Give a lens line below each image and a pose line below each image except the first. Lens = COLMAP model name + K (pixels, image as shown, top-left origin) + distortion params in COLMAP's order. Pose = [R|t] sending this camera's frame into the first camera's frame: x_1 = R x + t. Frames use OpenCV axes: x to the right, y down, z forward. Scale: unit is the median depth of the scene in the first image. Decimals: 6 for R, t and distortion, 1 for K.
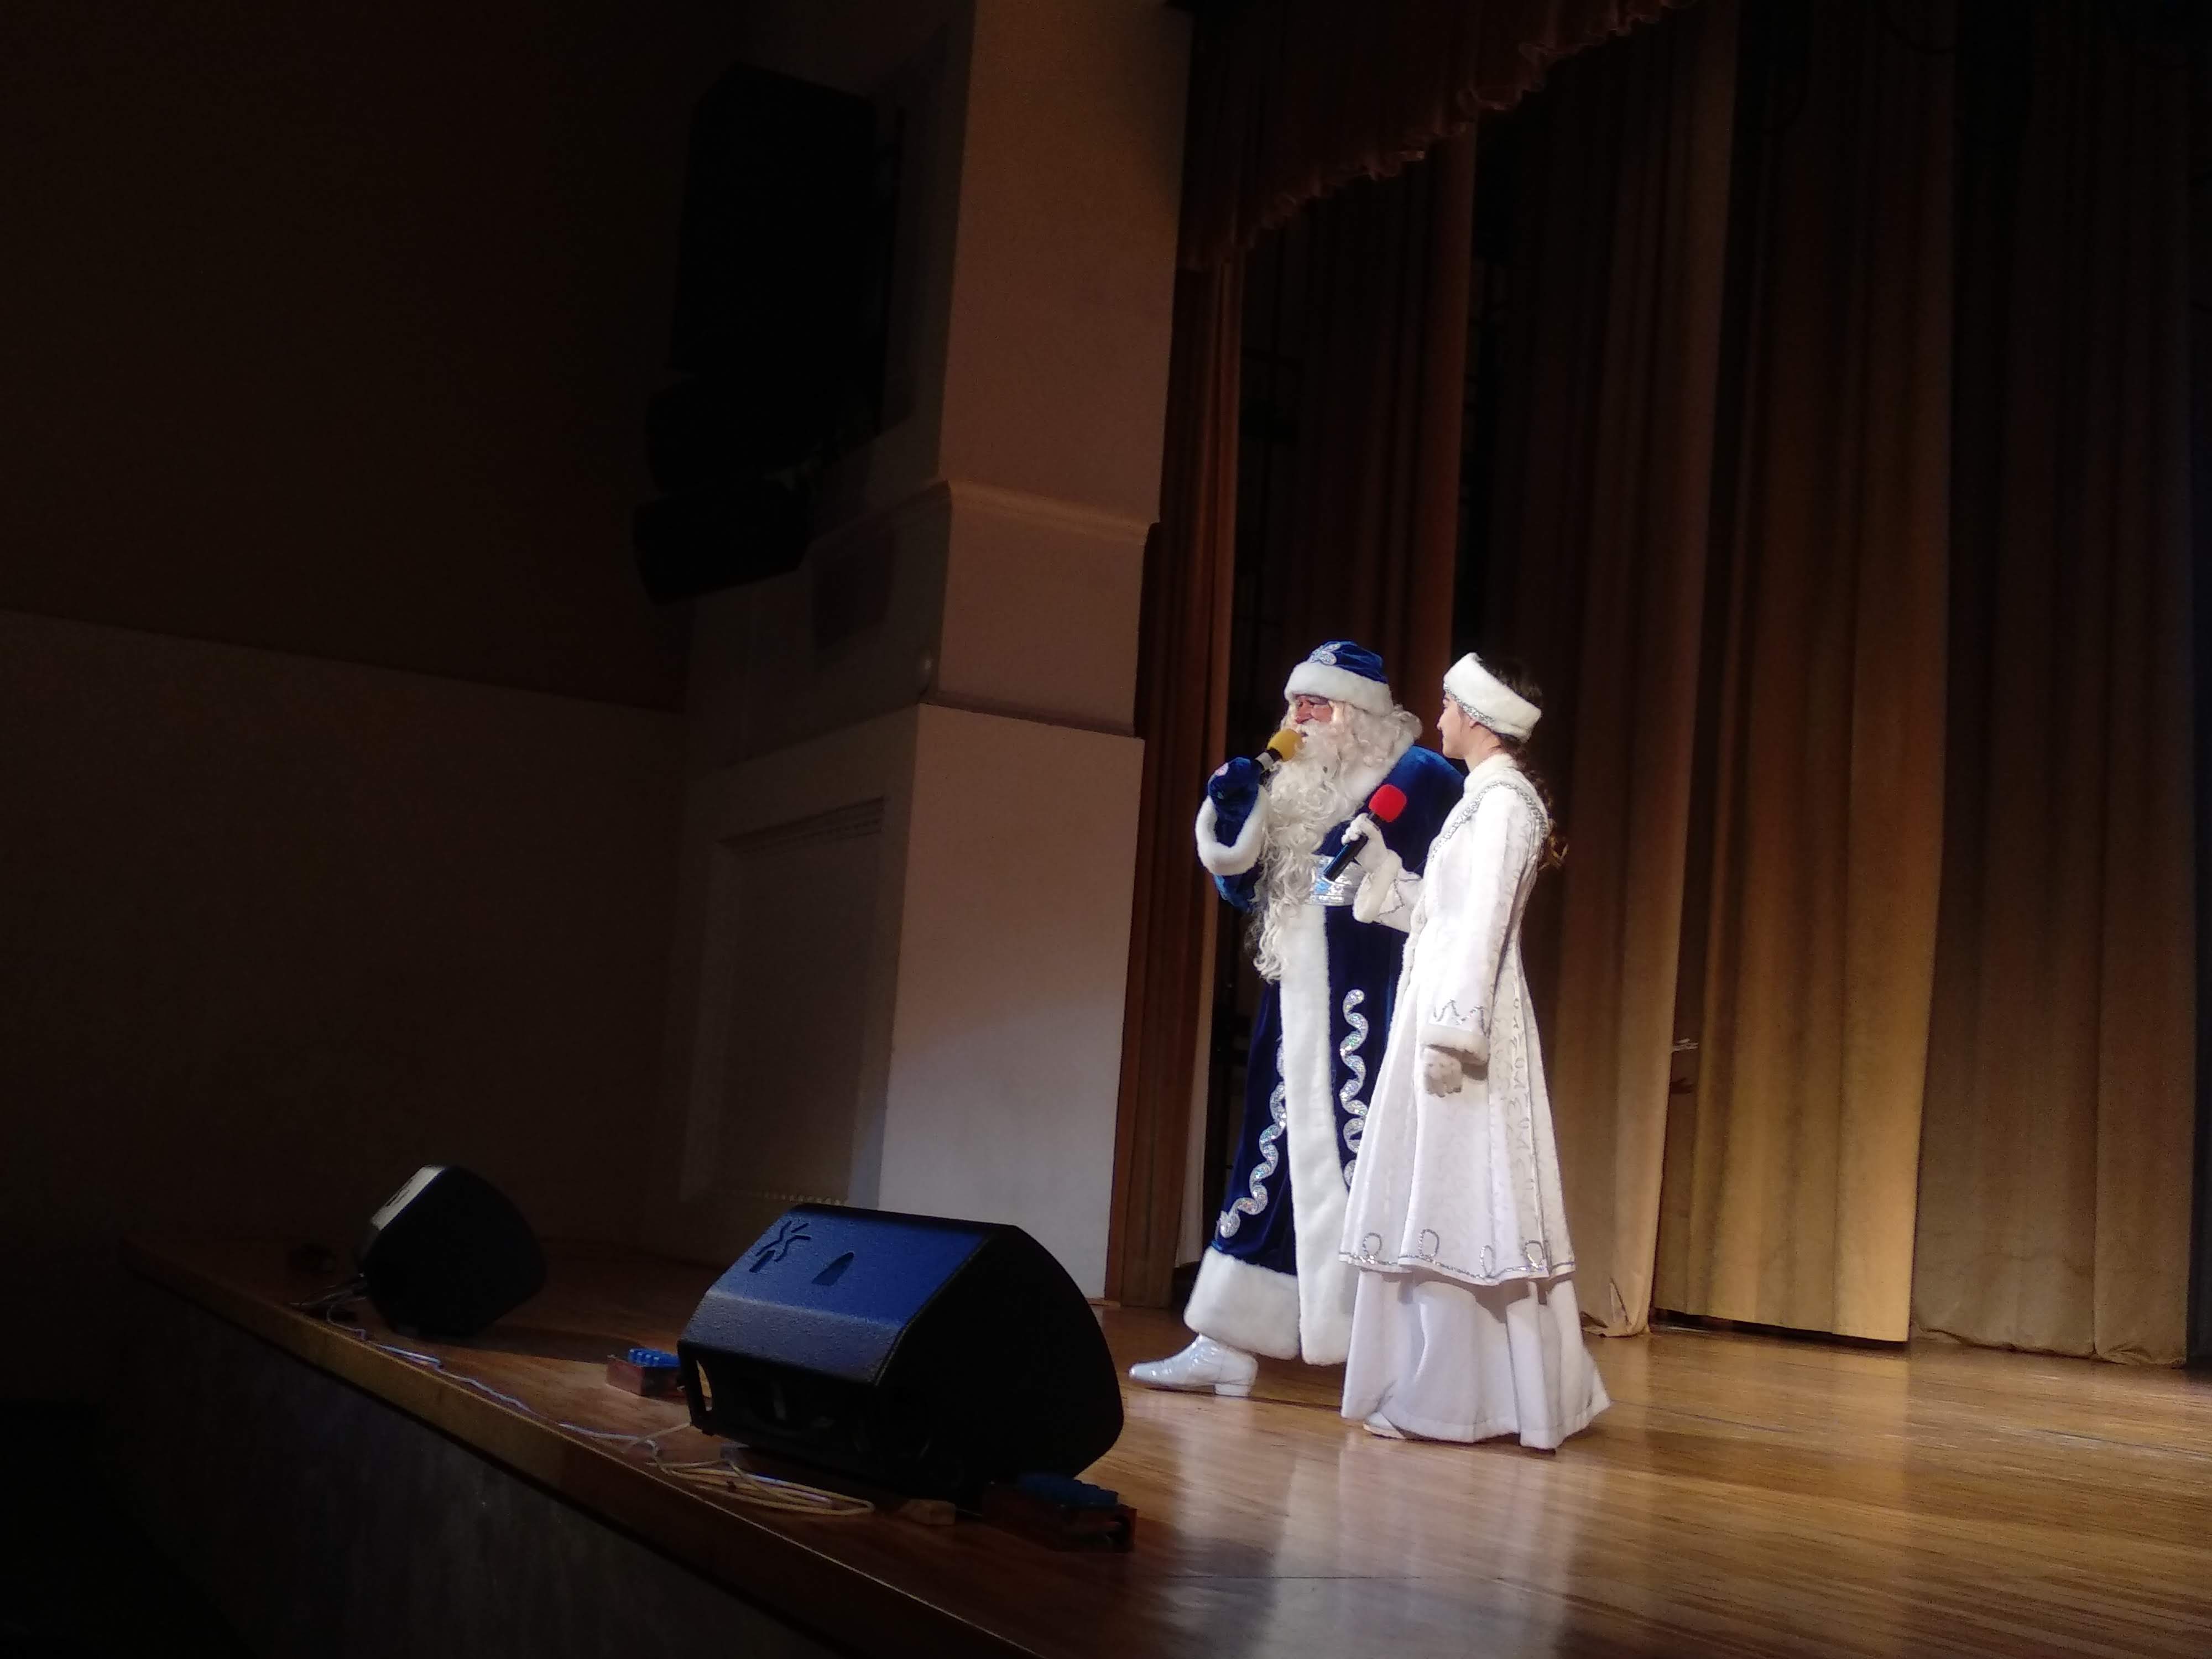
lens RADIAL K [[2432.5, 0, 1106.0], [0, 2432.5, 829.5], [0, 0, 1]] dist [0.074264, -0.162615]
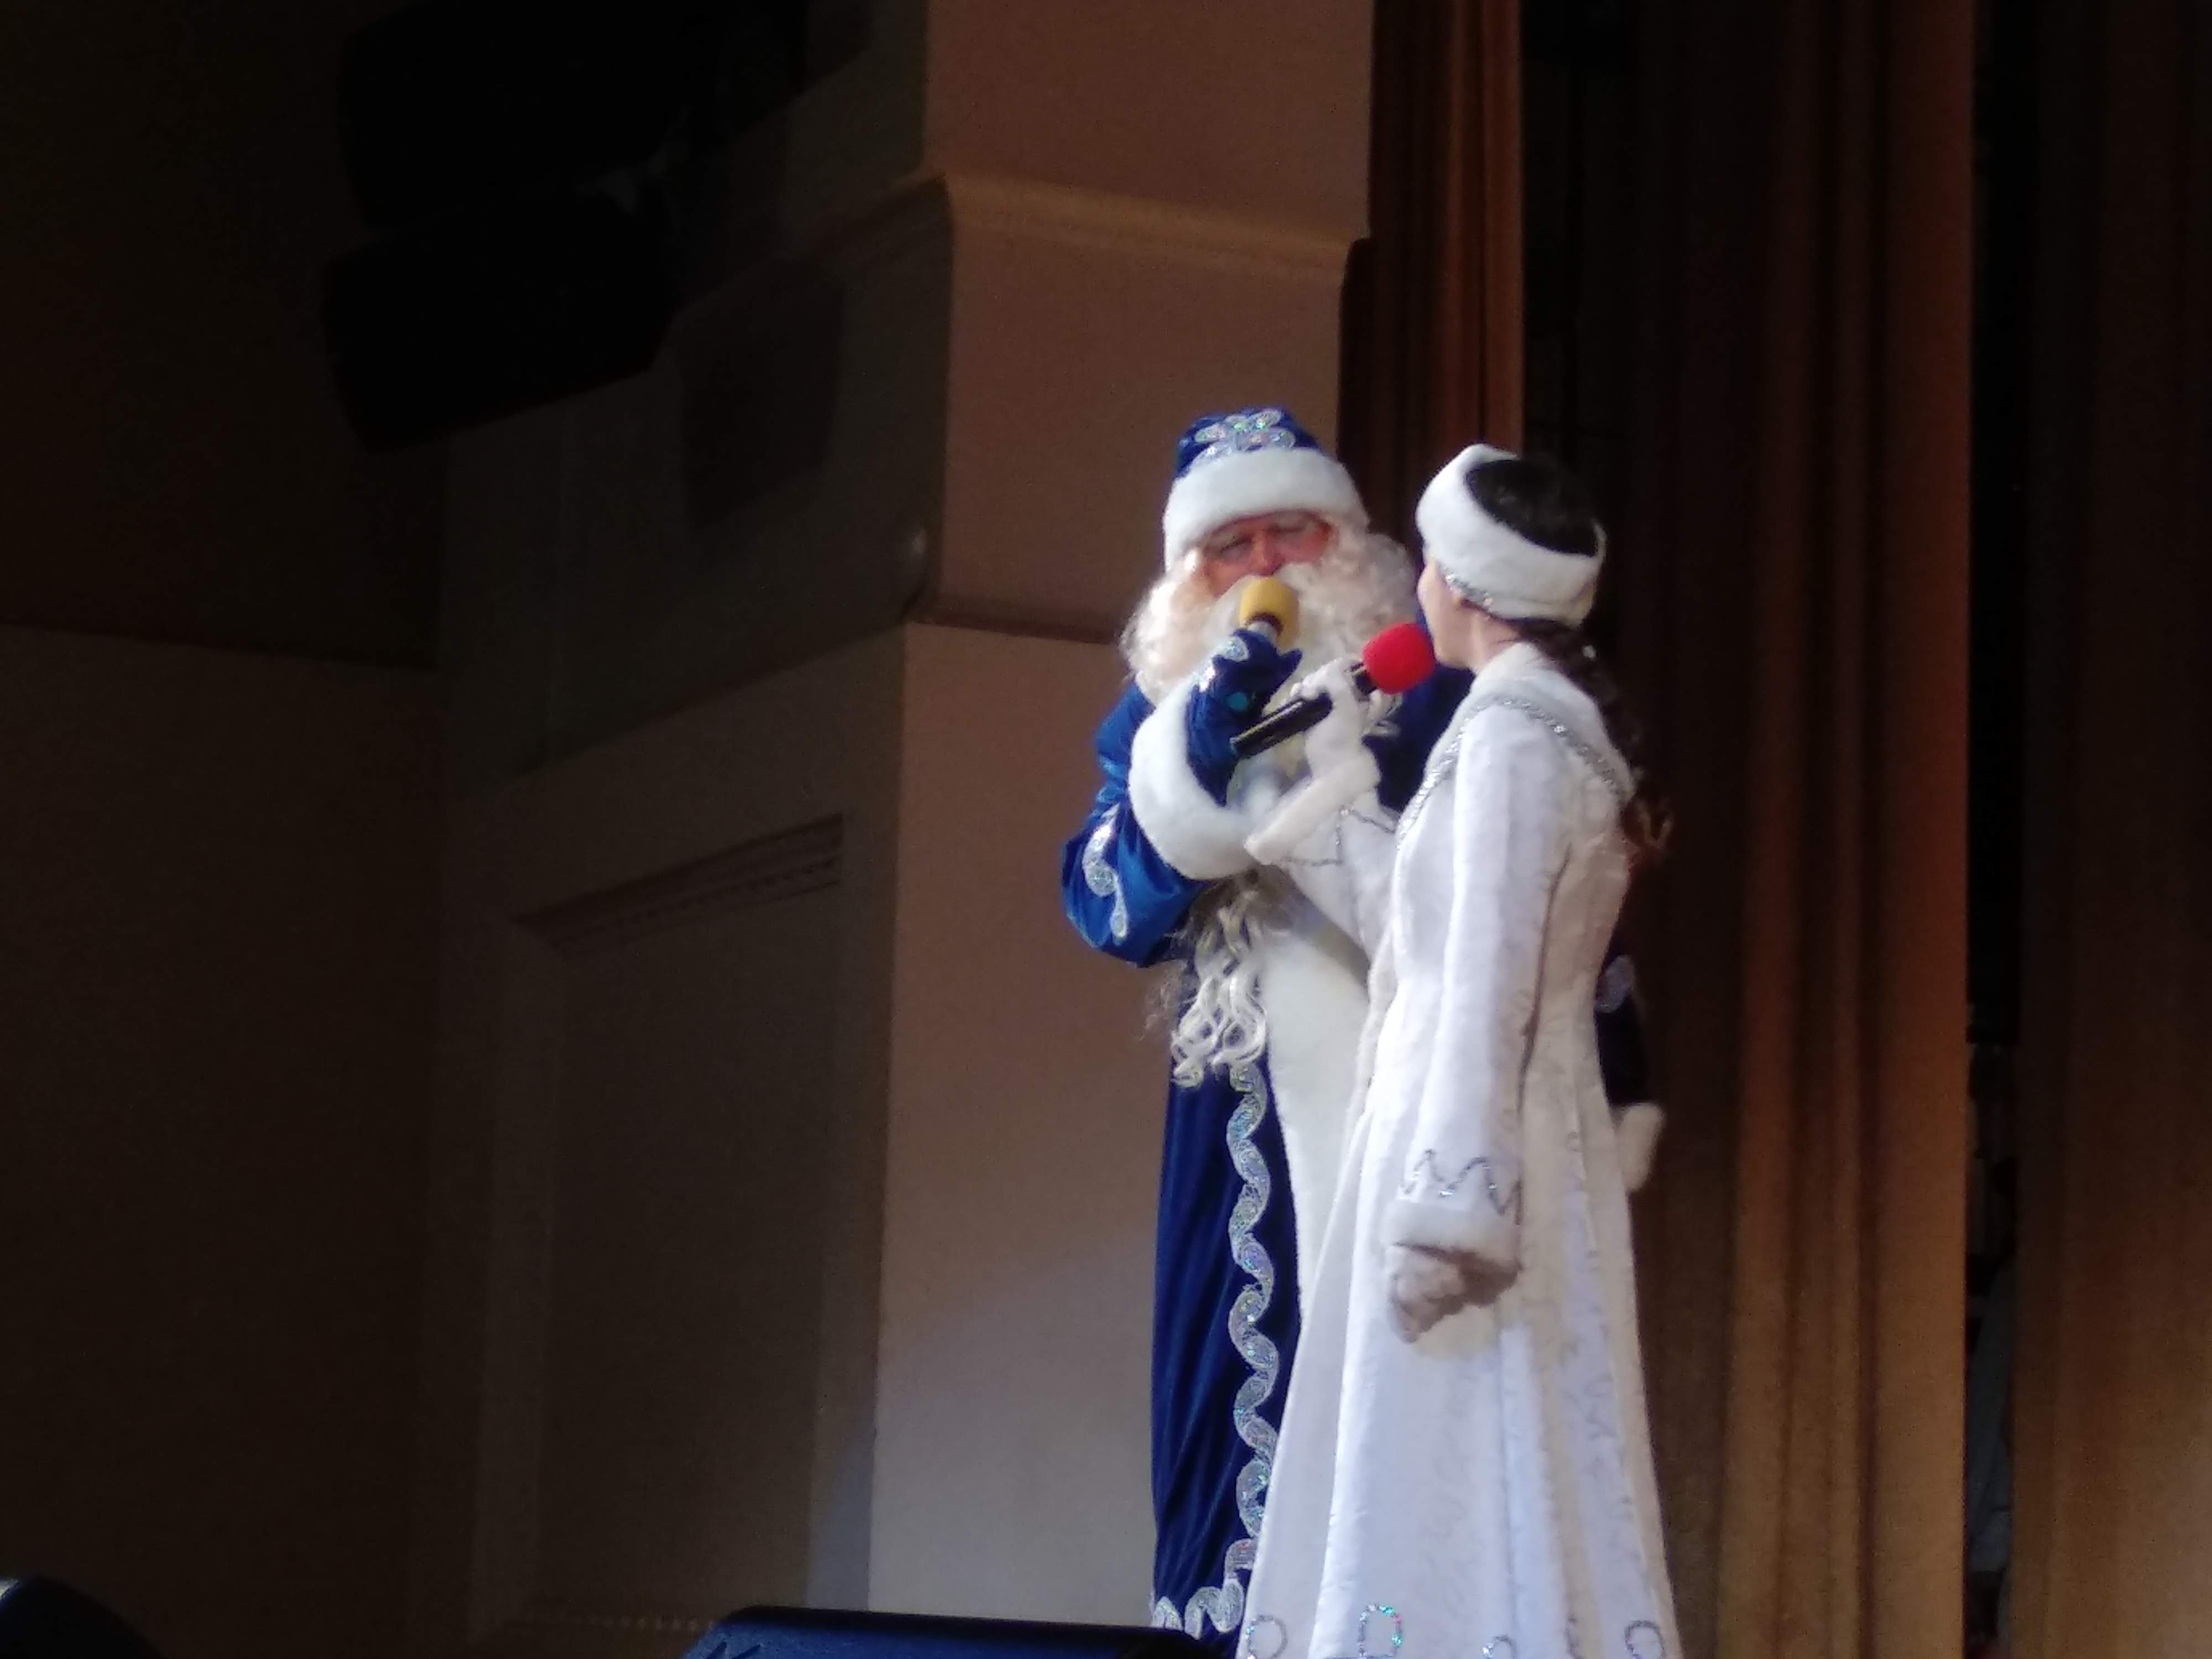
lens RADIAL K [[2432.5, 0, 1106.0], [0, 2432.5, 829.5], [0, 0, 1]] dist [0.074264, -0.162615]
pose [[0.999054, -0.043163, -0.005262, -0.038305], [0.043307, 0.998577, 0.031111, -0.025815], [0.003911, -0.031310, 0.999502, 0.549997]]
